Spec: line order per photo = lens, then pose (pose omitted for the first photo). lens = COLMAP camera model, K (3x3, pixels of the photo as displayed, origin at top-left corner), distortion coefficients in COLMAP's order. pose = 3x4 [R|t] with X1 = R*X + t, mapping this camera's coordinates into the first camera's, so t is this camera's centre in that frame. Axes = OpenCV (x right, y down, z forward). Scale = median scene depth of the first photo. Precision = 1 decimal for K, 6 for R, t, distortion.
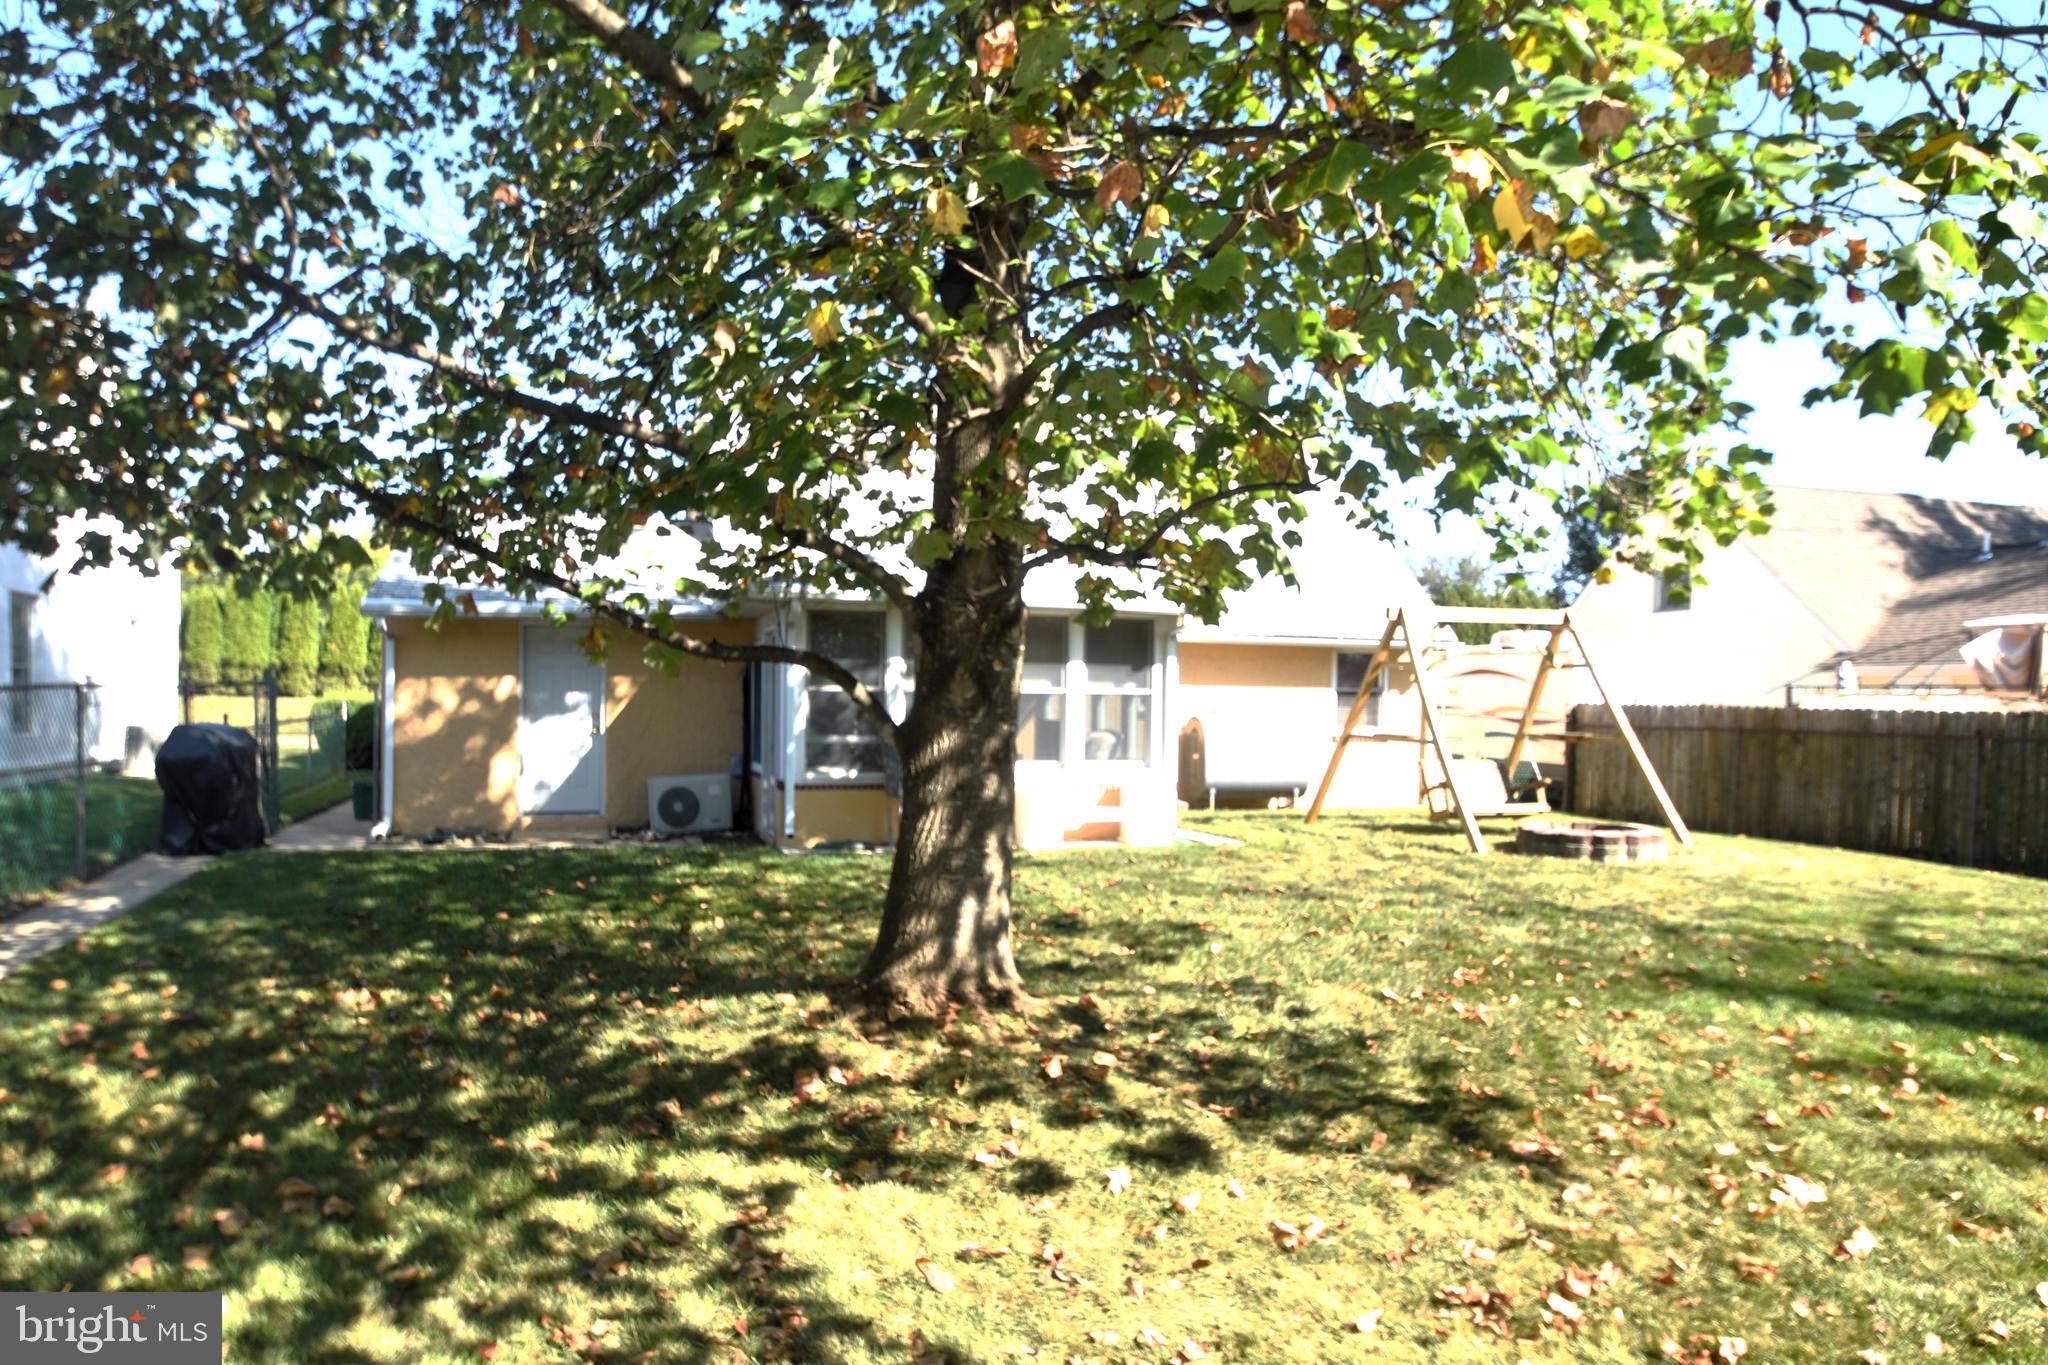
lens RADIAL K [[1291.3, 0, 974.6], [0, 1291.3, 729.4], [0, 0, 1]] dist [-0.037566, 0.002458]
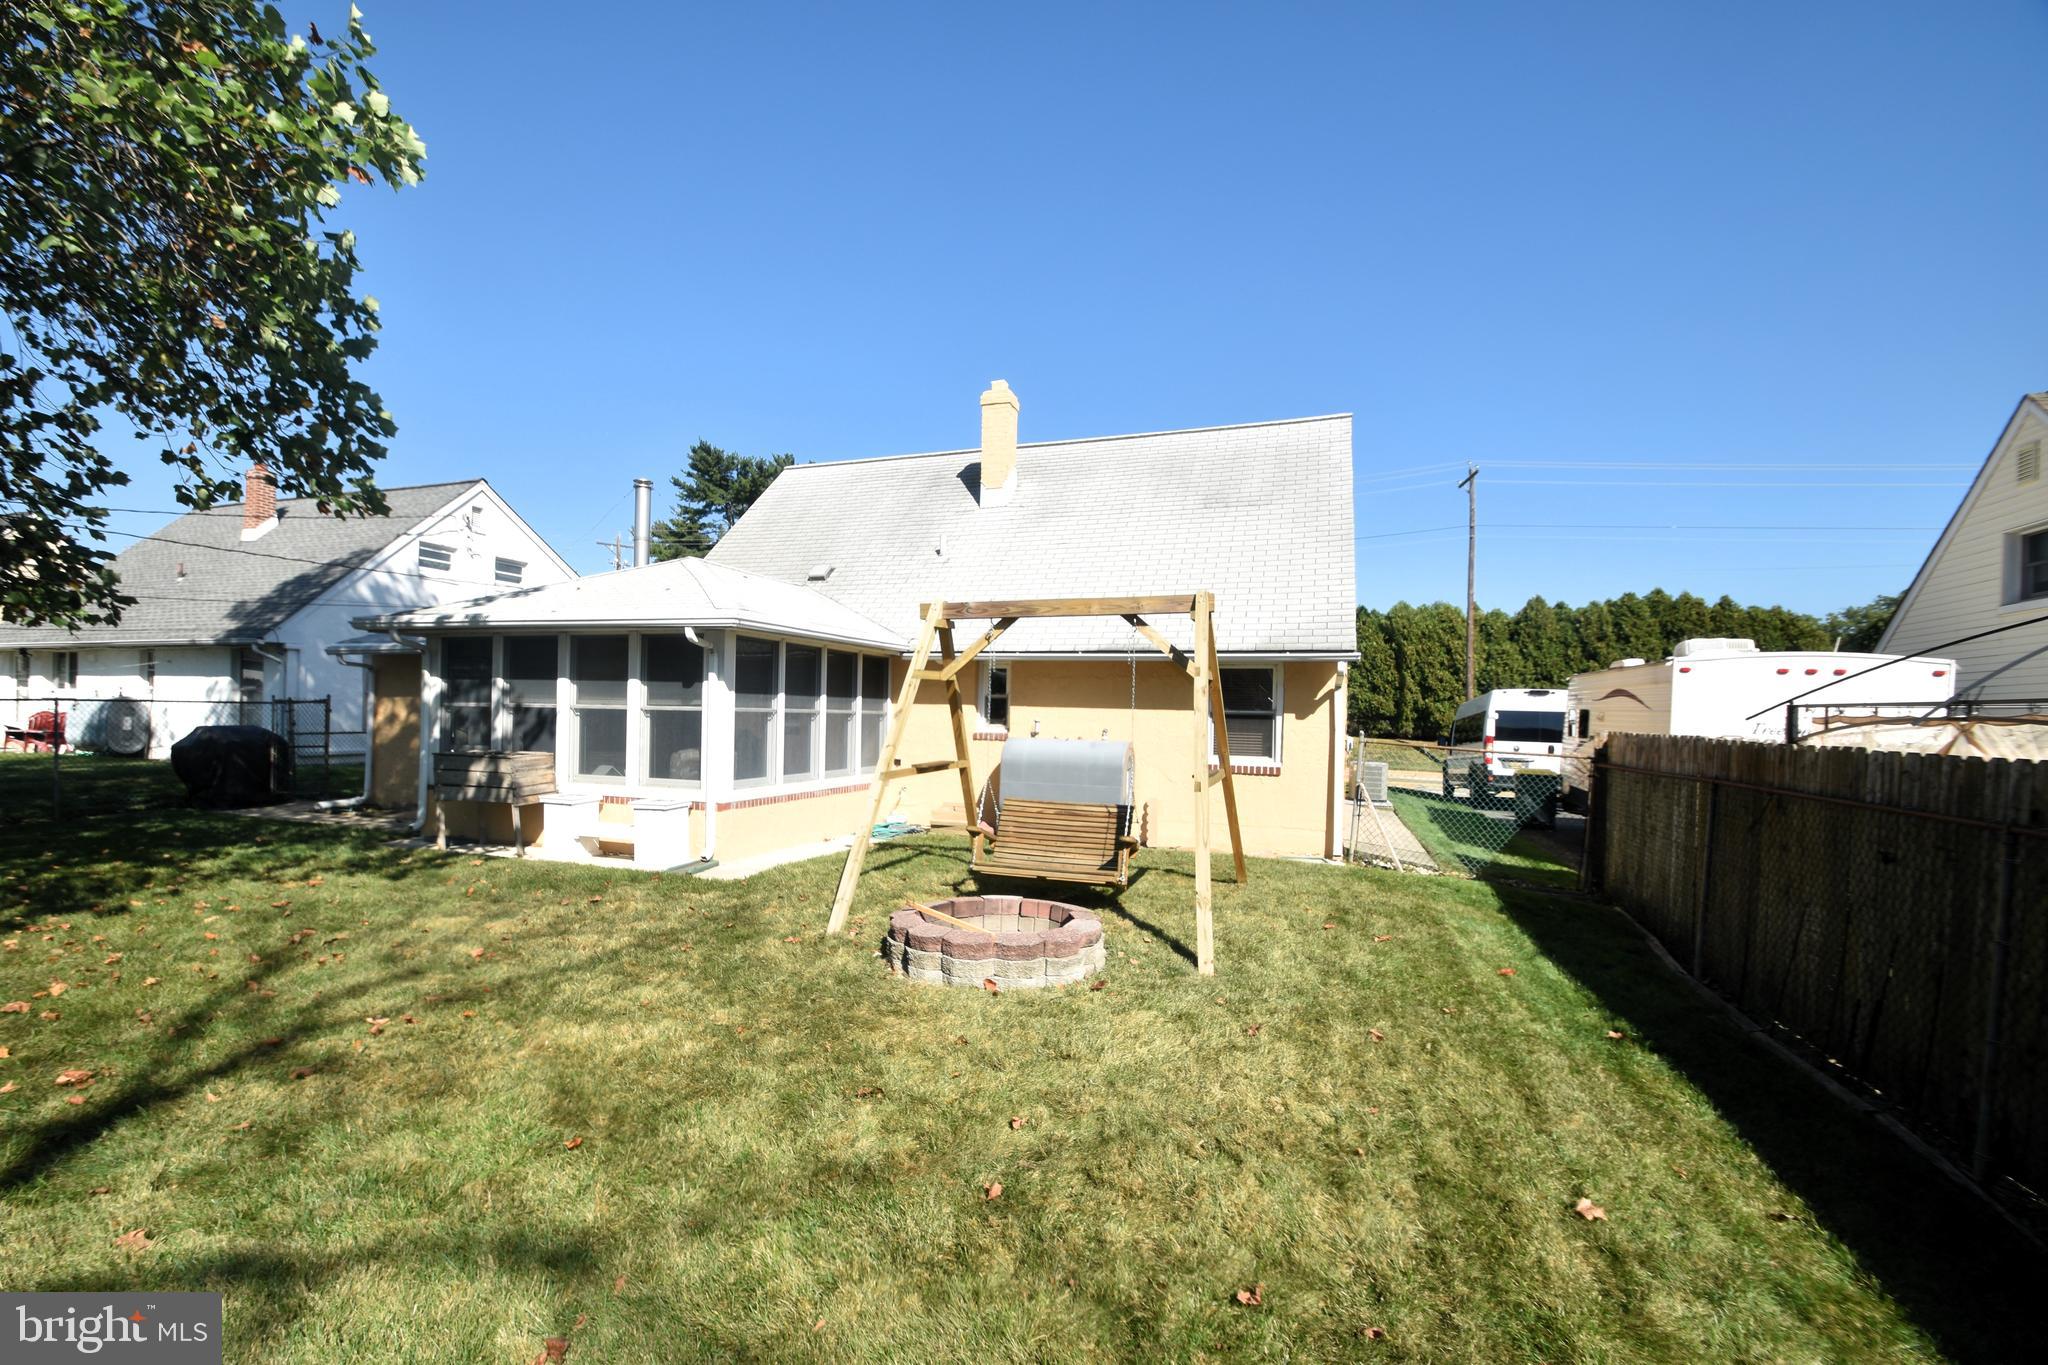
lens RADIAL K [[888.7, 0, 973.8], [0, 888.7, 724.7], [0, 0, 1]] dist [0.009180, -0.011257]
pose [[0.798987, 0.013512, -0.601196, 0.523660], [-0.026412, 0.999571, -0.012636, -0.010630], [0.600768, 0.025975, 0.799001, 0.438413]]
